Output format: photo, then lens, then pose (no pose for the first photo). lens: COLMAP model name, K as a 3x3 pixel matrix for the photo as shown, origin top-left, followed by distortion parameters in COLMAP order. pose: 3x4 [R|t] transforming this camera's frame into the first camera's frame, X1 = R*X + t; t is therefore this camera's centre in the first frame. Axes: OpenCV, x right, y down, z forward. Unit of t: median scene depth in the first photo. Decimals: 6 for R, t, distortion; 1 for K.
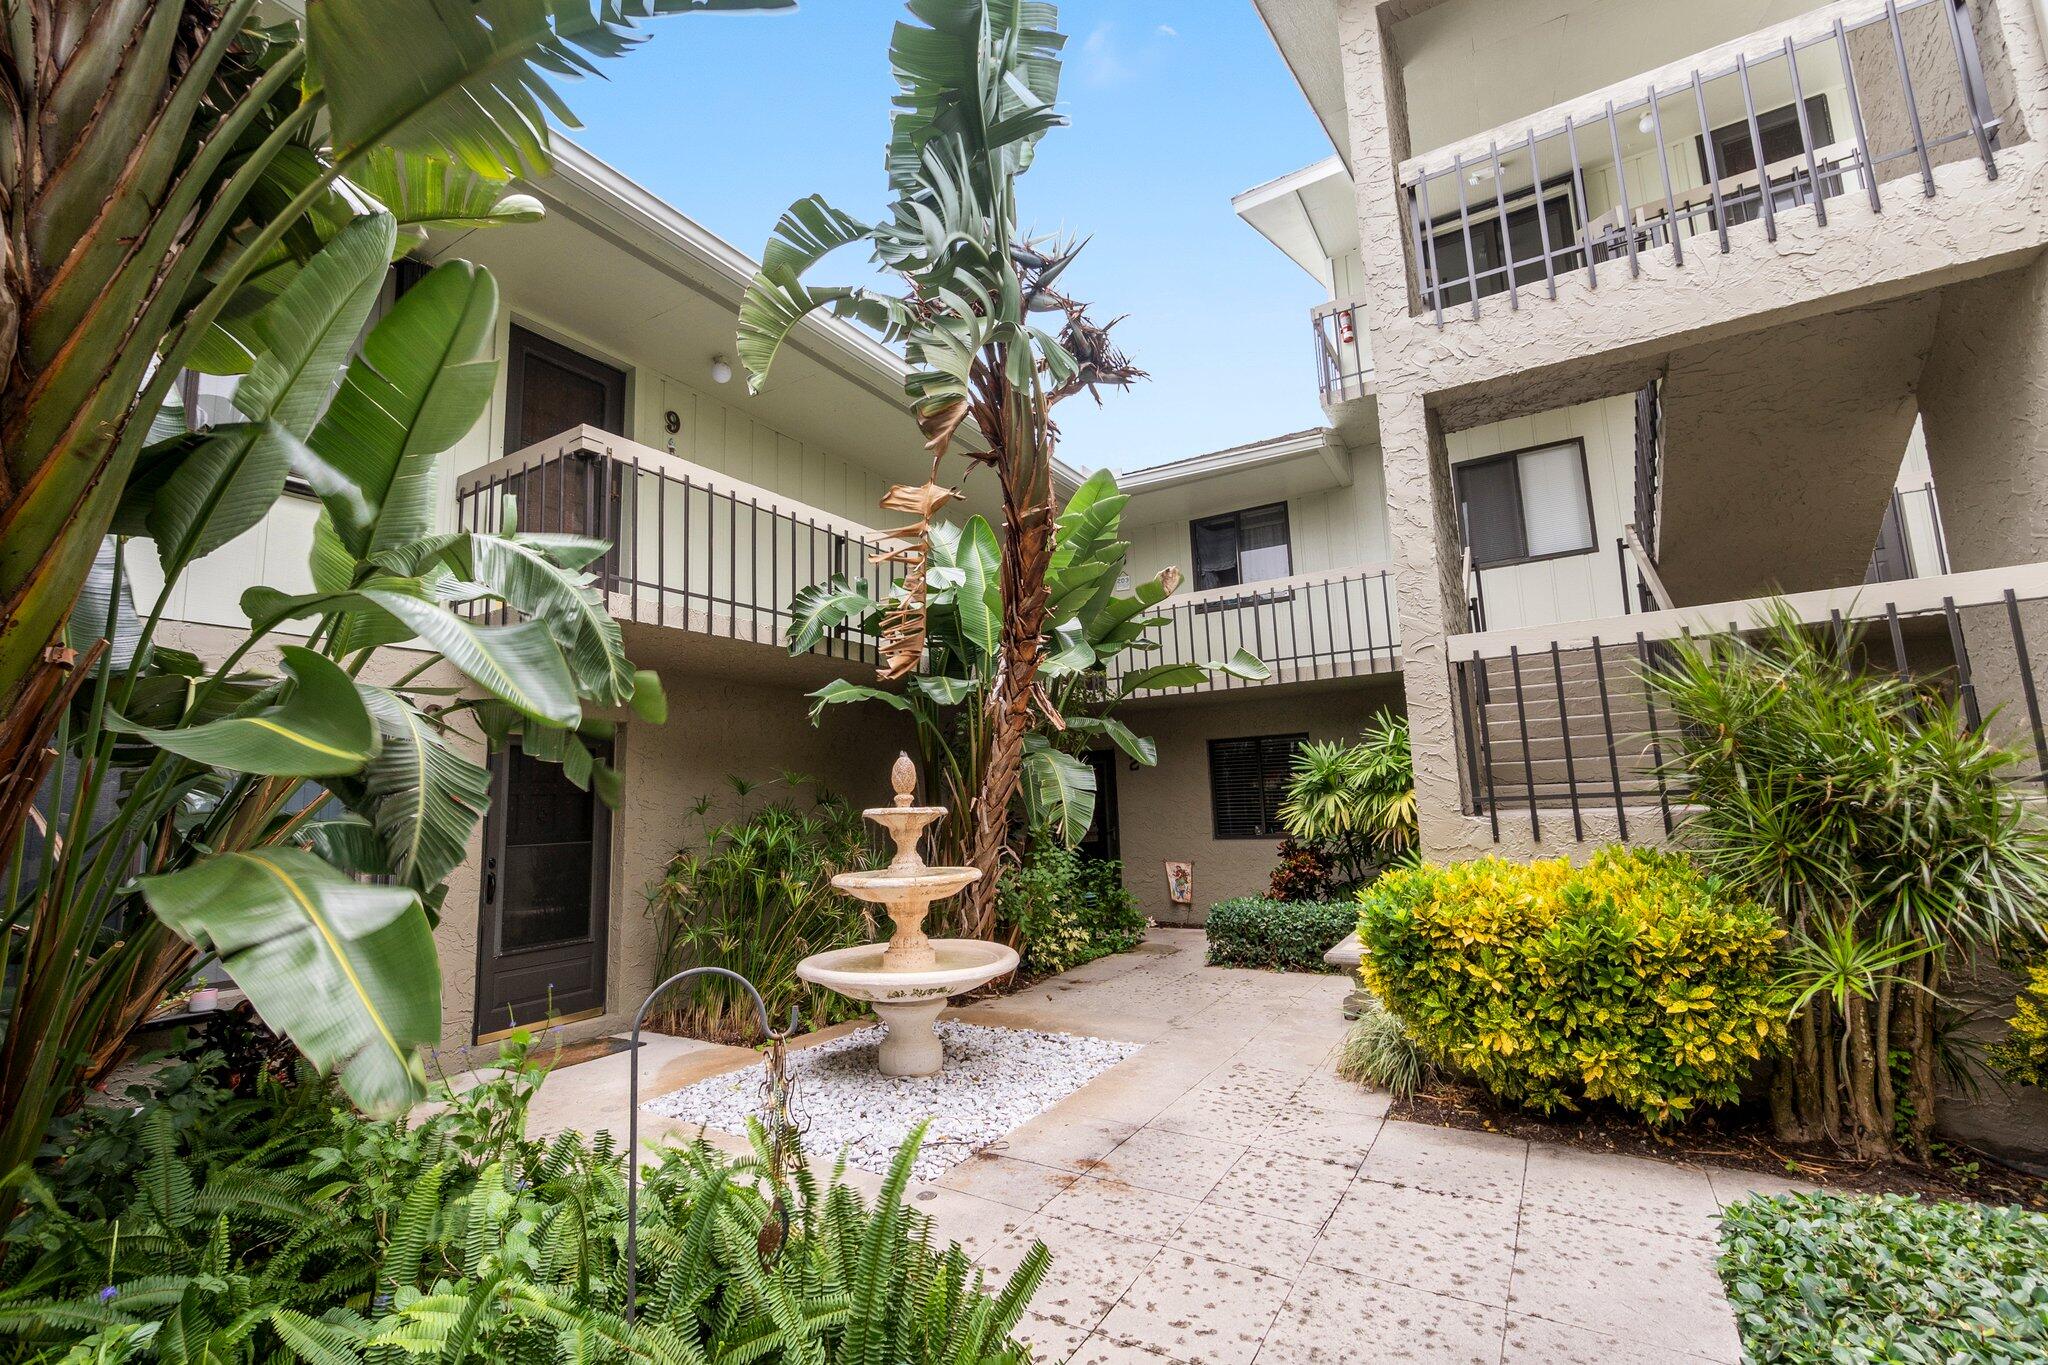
lens RADIAL K [[870.4, 0, 1016.5], [0, 870.4, 690.2], [0, 0, 1]] dist [-0.004175, 0.000372]
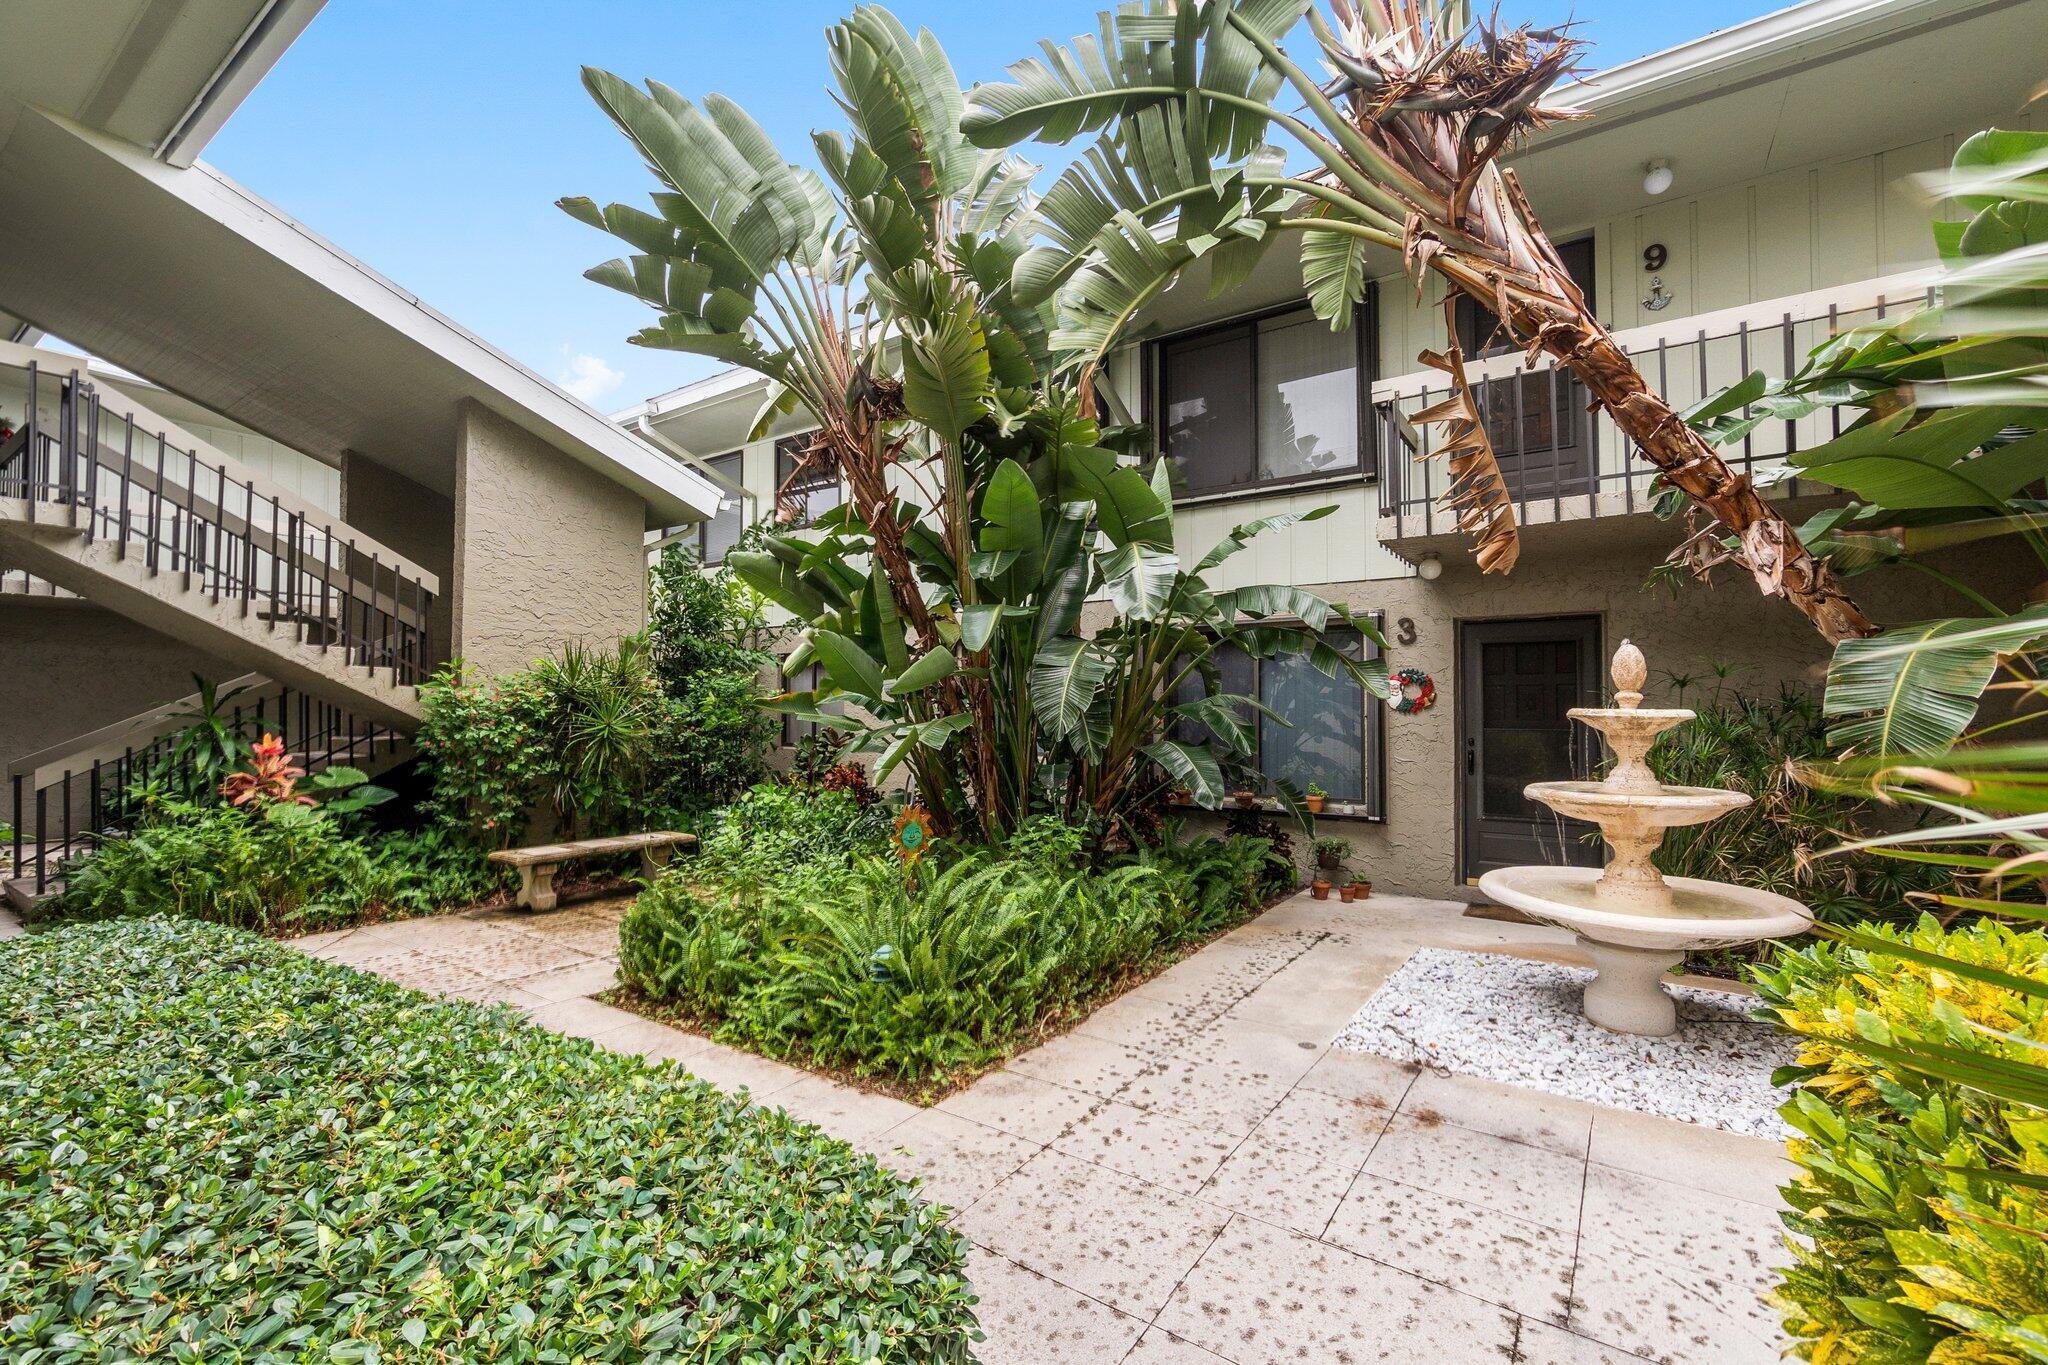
lens RADIAL K [[870.4, 0, 1020.4], [0, 870.4, 693.1], [0, 0, 1]] dist [-0.004175, 0.000372]
pose [[-0.063921, 0.013366, -0.997865, 0.962219], [0.142809, 0.989742, 0.004110, 0.053081], [0.987684, -0.142242, -0.065174, 0.690937]]
